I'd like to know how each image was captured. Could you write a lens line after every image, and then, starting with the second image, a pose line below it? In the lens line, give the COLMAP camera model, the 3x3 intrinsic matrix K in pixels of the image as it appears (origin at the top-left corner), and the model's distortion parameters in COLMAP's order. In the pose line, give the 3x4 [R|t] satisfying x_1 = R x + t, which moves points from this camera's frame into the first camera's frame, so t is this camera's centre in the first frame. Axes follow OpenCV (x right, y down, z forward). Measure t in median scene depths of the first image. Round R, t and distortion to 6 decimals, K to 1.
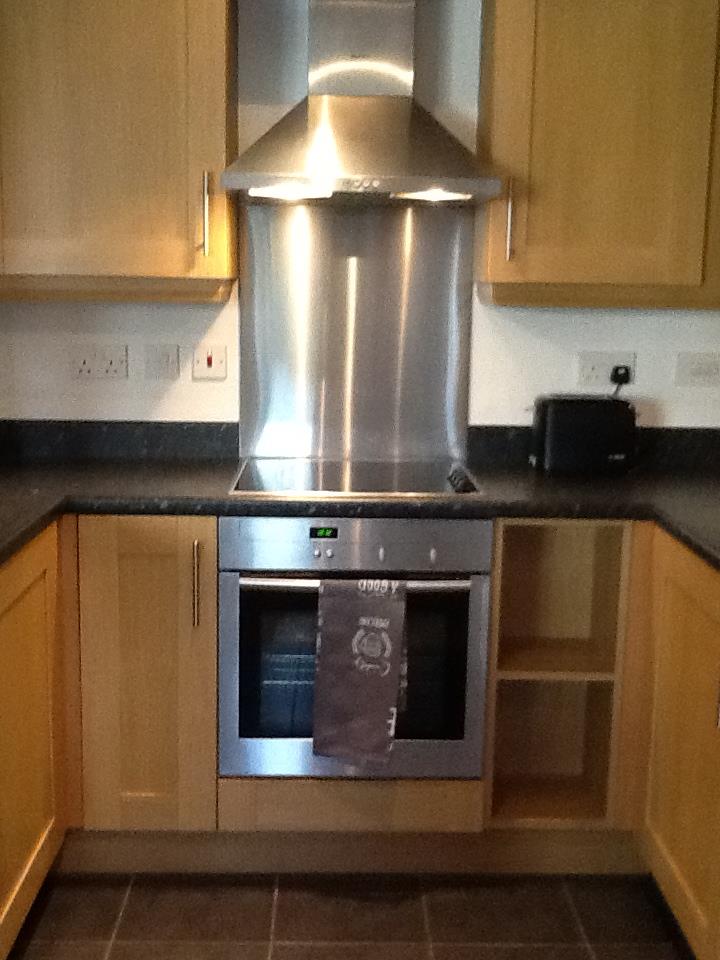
lens RADIAL K [[1231.2, 0, 360.0], [0, 1231.2, 480.0], [0, 0, 1]] dist [-0.079019, 0.003438]
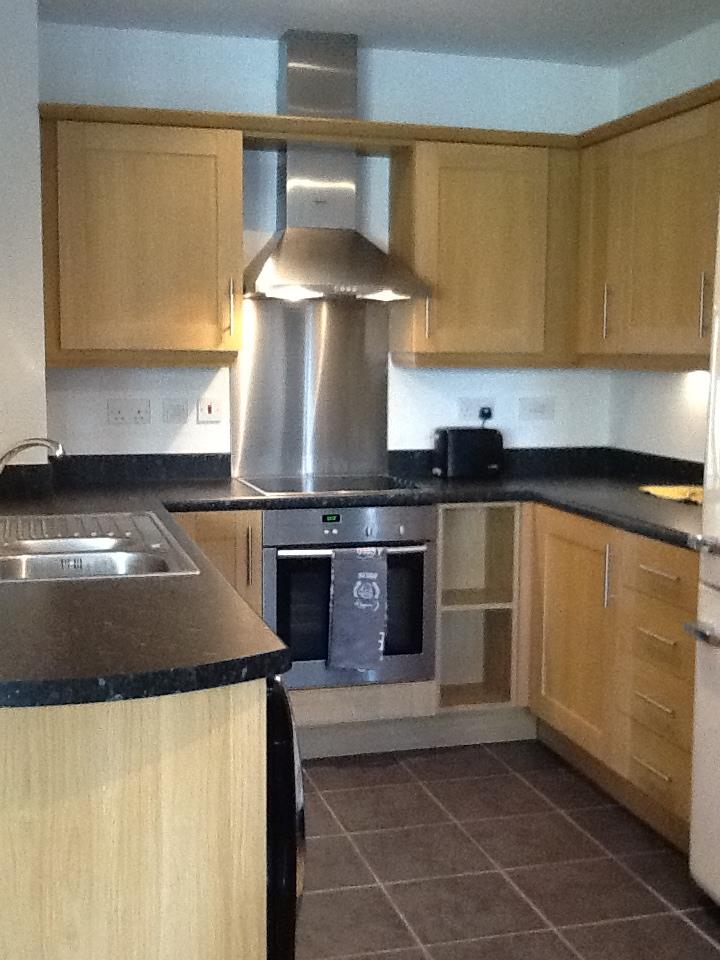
lens RADIAL K [[1162.2, 0, 360.0], [0, 1162.2, 480.0], [0, 0, 1]] dist [-0.002783, -0.006076]
pose [[0.964958, -0.035329, 0.260014, -0.342085], [0.048846, 0.997760, -0.045708, 0.059144], [-0.257817, 0.056807, 0.964522, -0.360488]]
